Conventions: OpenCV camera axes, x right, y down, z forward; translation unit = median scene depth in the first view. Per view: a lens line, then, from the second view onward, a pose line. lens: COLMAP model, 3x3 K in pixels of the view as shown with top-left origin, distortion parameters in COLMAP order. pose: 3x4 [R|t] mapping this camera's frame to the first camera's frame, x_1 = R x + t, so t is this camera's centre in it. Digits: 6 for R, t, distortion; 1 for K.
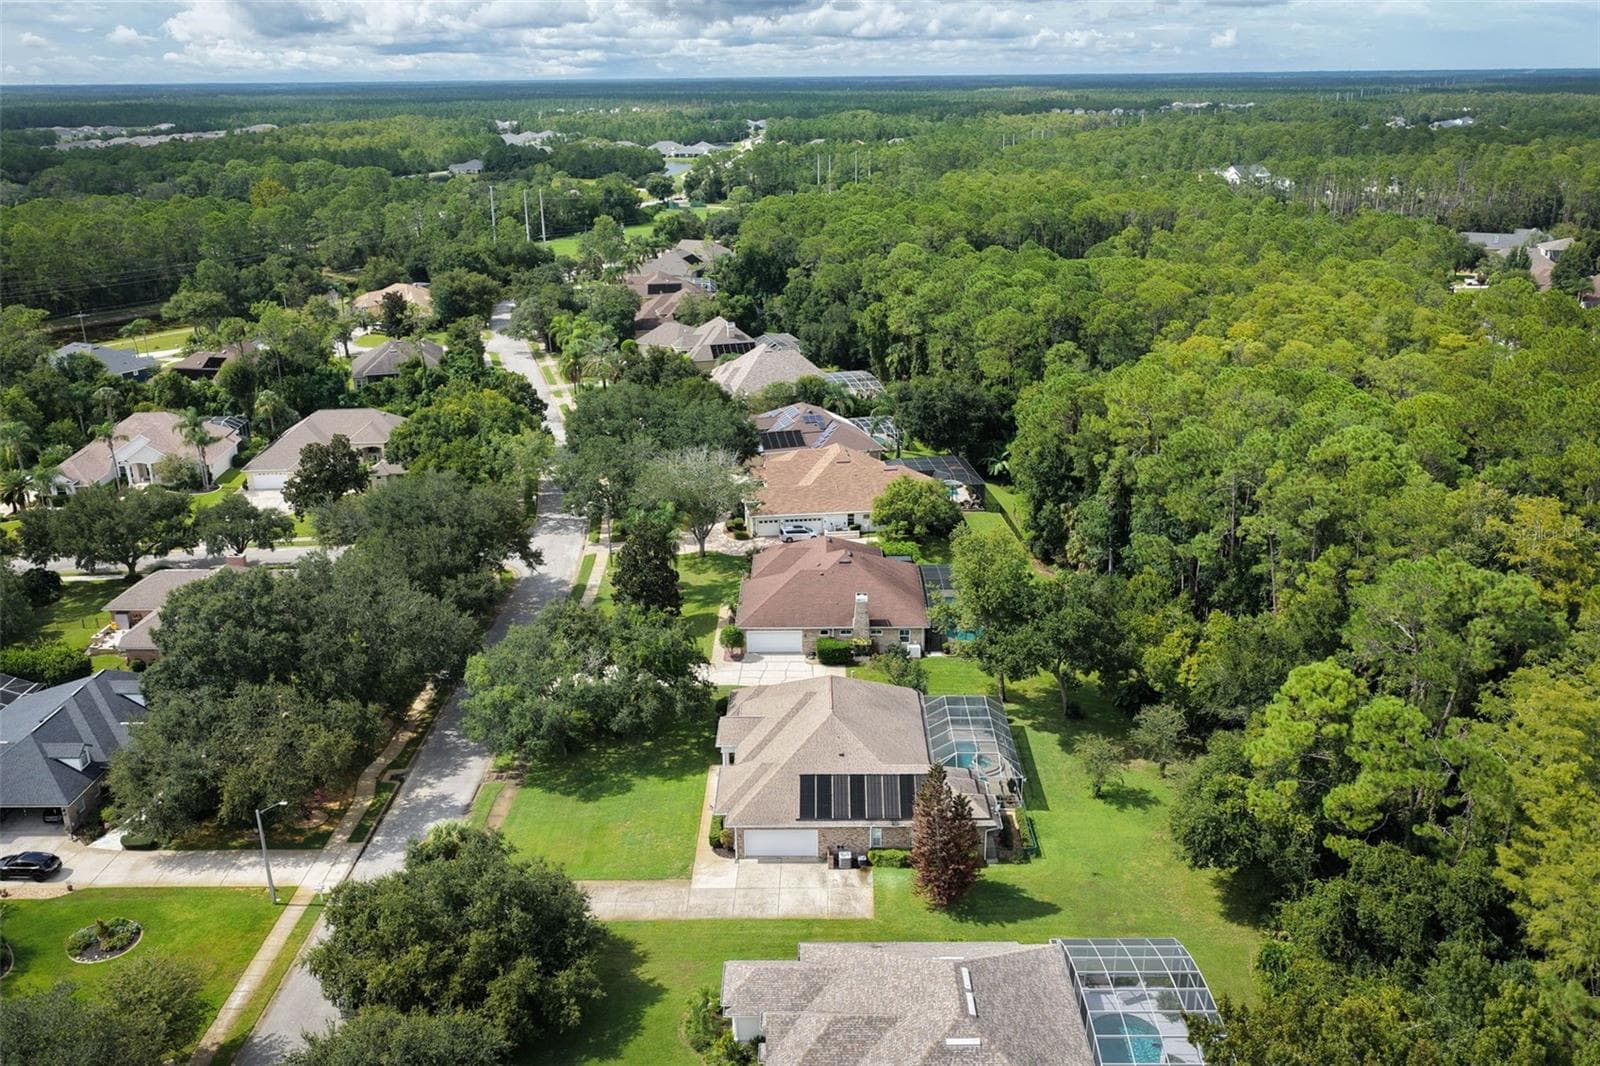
lens RADIAL K [[1330.0, 0, 800.0], [0, 1330.0, 533.0], [0, 0, 1]] dist [-0.014284, 0.038262]
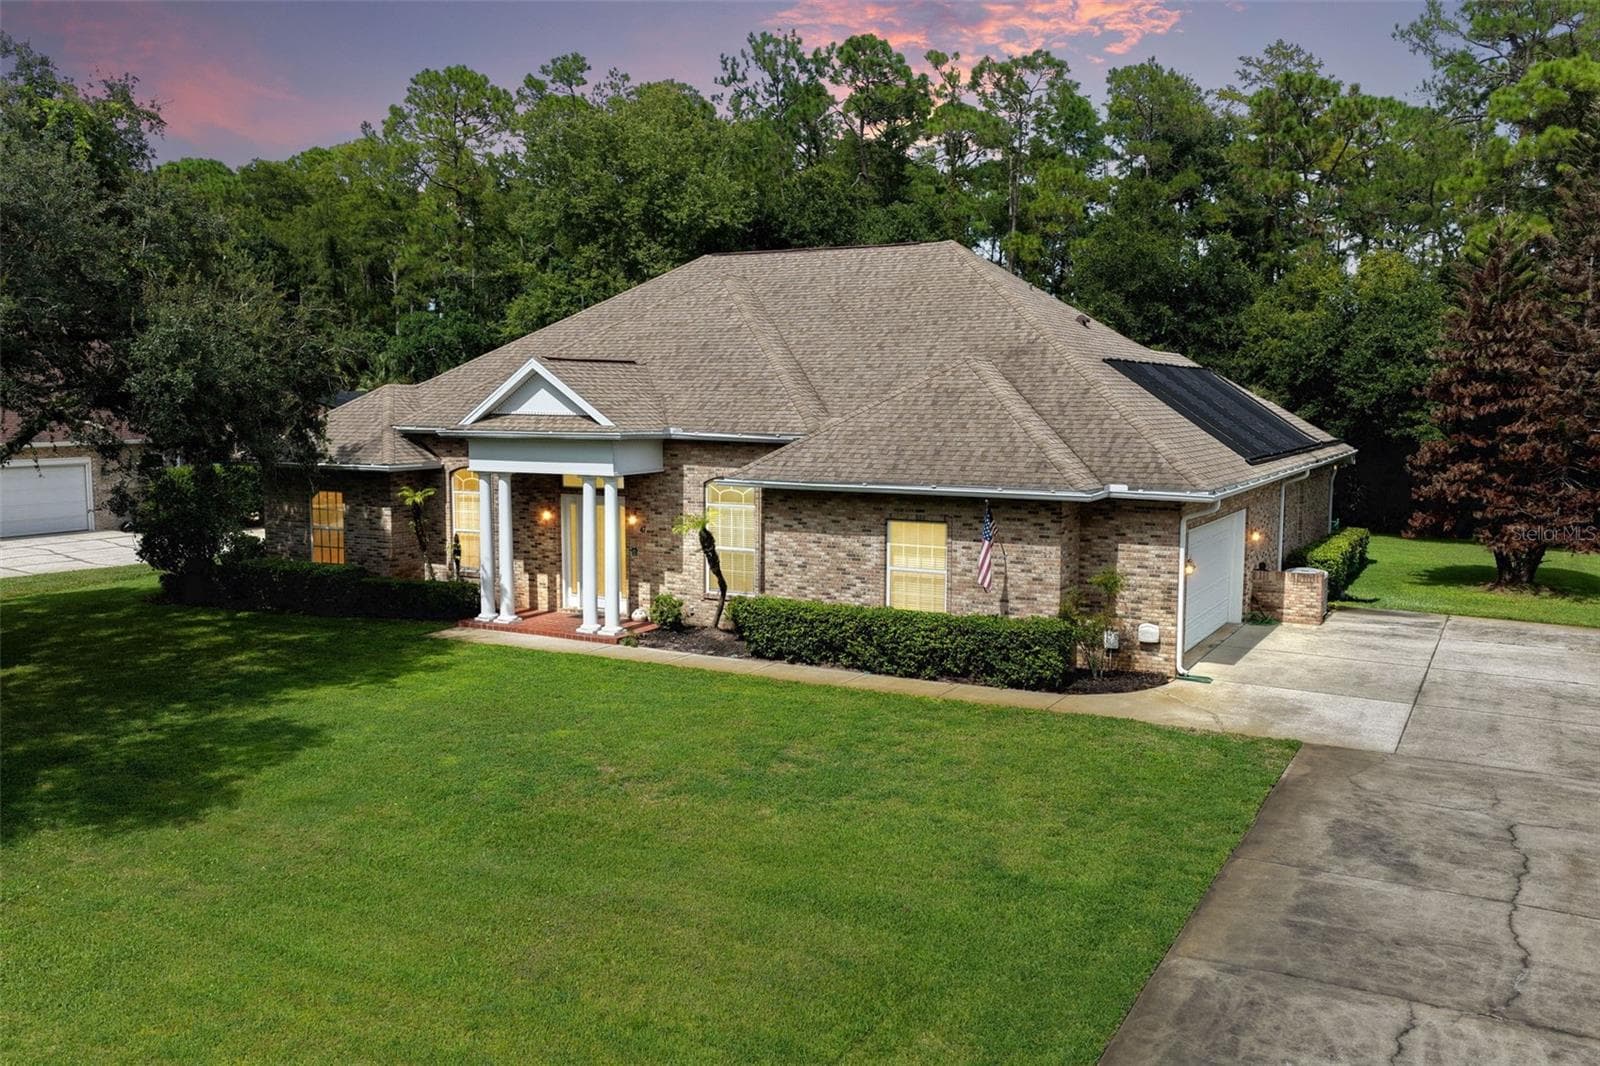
lens RADIAL K [[1330.0, 0, 800.0], [0, 1330.0, 533.0], [0, 0, 1]] dist [-0.014284, 0.038262]
pose [[0.475320, -0.079865, 0.876180, -0.193118], [0.281179, 0.957434, -0.065266, 0.152760], [-0.833672, 0.277385, 0.477544, 0.657020]]
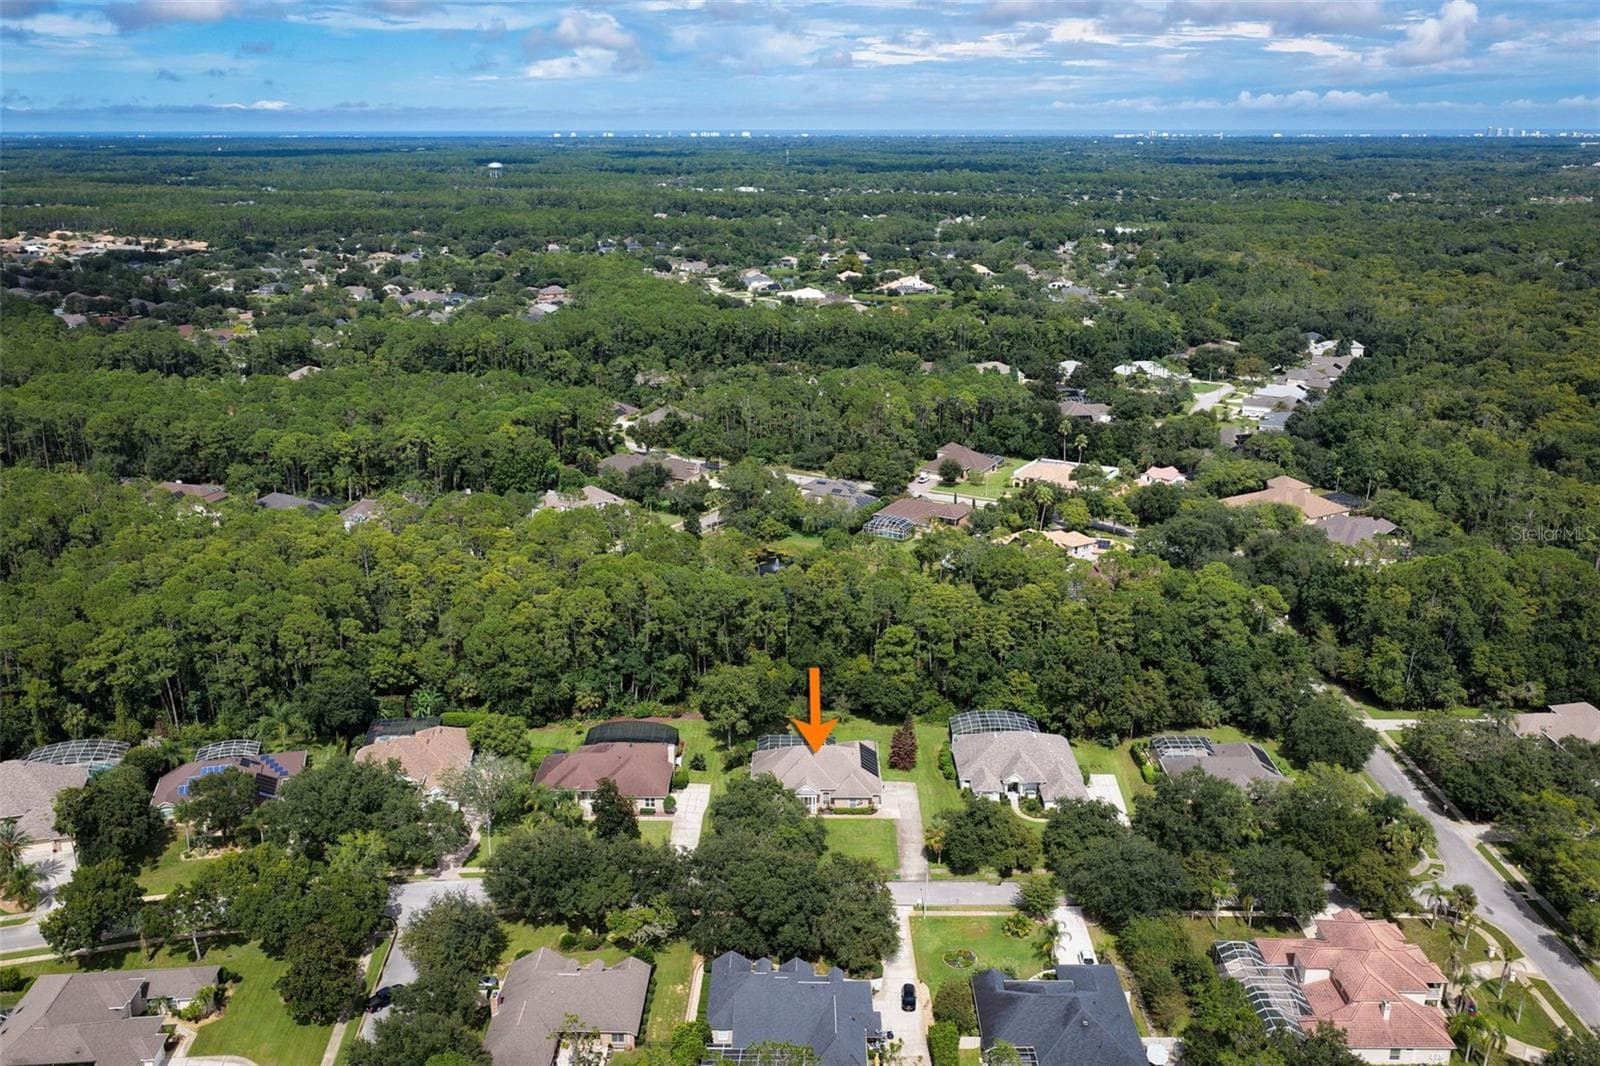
lens RADIAL K [[1330.0, 0, 800.0], [0, 1330.0, 533.0], [0, 0, 1]] dist [-0.014284, 0.038262]
pose [[0.000515, -0.286882, 0.957966, -1.482081], [0.329003, 0.904684, 0.270749, -0.599110], [-0.944329, 0.315034, 0.094850, 0.531298]]
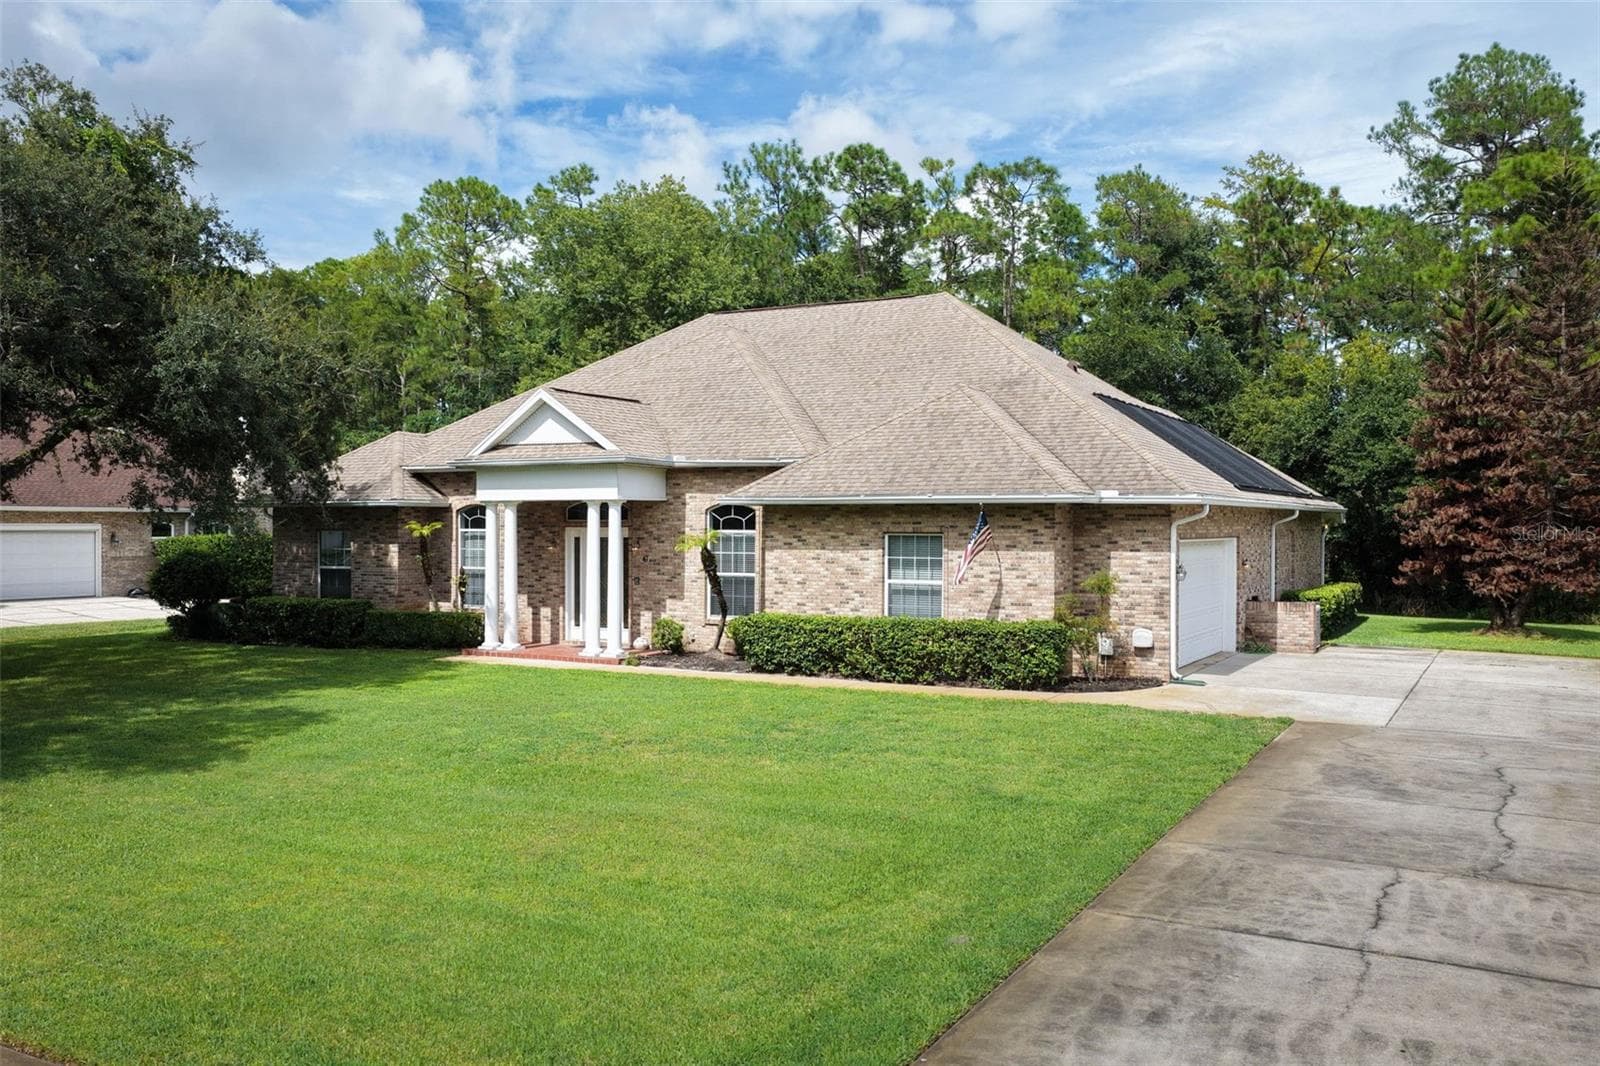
lens RADIAL K [[1330.0, 0, 800.0], [0, 1330.0, 533.0], [0, 0, 1]] dist [-0.014284, 0.038262]
pose [[0.475266, 0.005865, 0.879823, -0.197042], [0.280997, 0.946596, -0.158101, 0.167396], [-0.833764, 0.322368, 0.448237, 0.659663]]
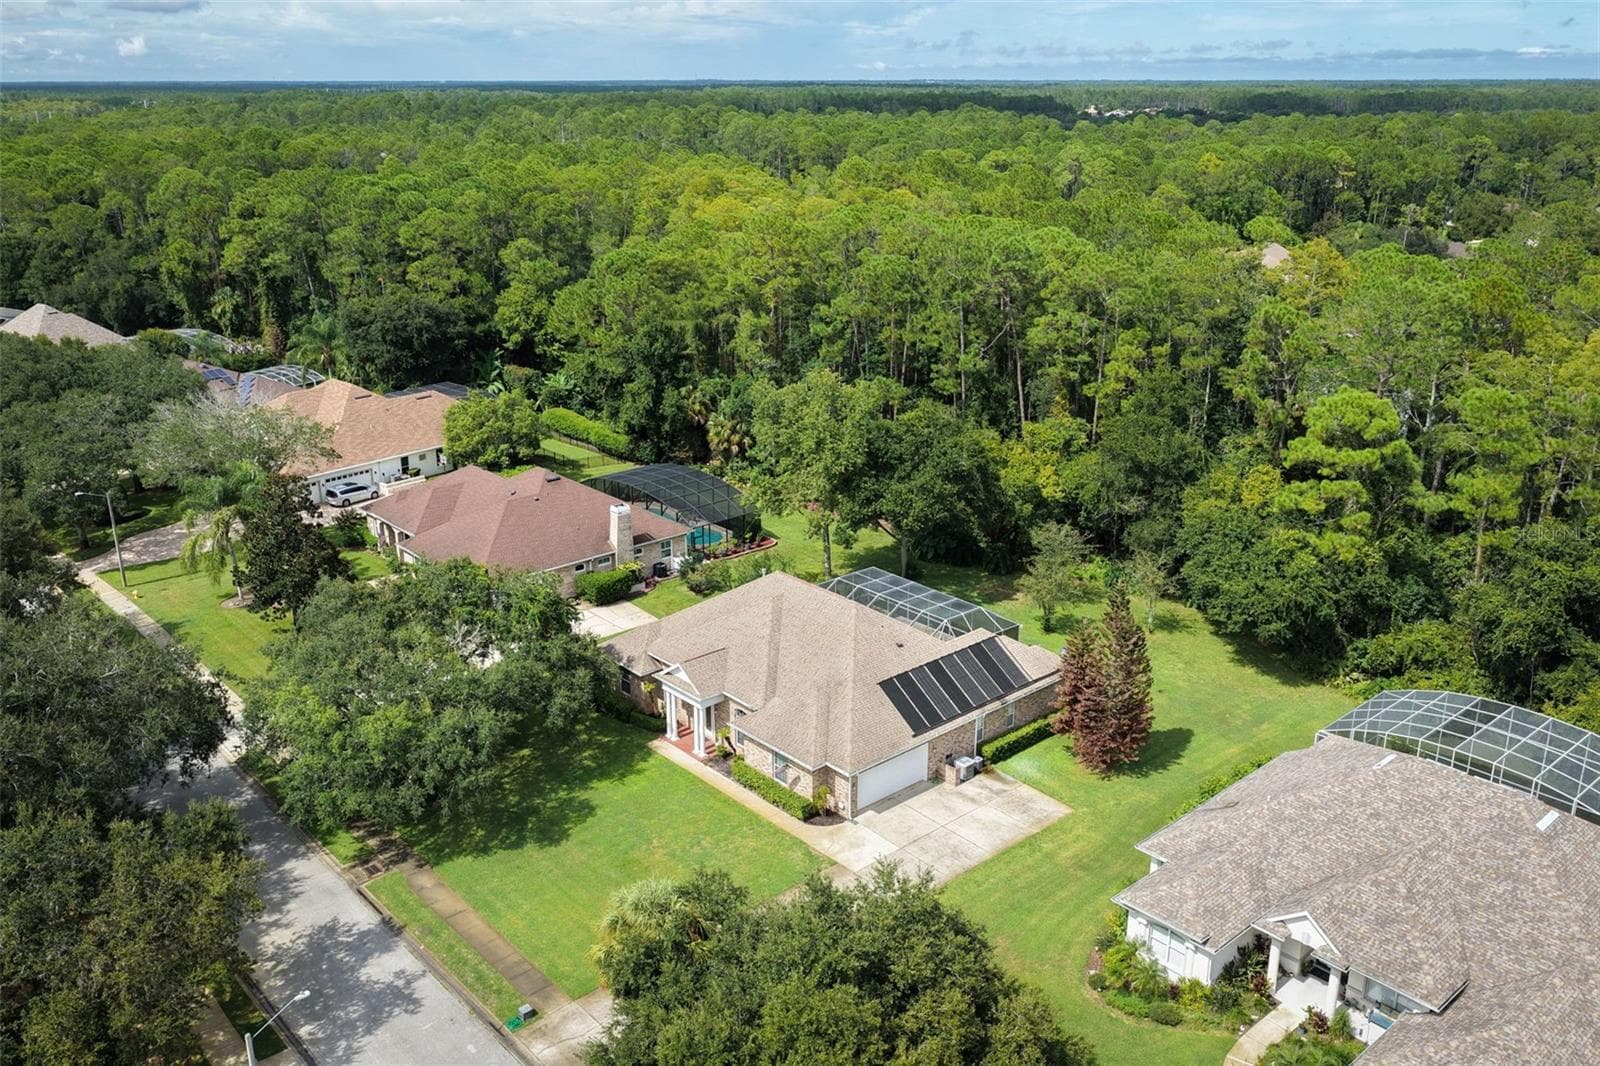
lens RADIAL K [[1330.0, 0, 800.0], [0, 1330.0, 533.0], [0, 0, 1]] dist [-0.014284, 0.038262]
pose [[0.742348, -0.209528, 0.636410, -0.341977], [0.214633, 0.974157, 0.070364, 0.027692], [-0.634706, 0.084360, 0.768135, 0.319704]]
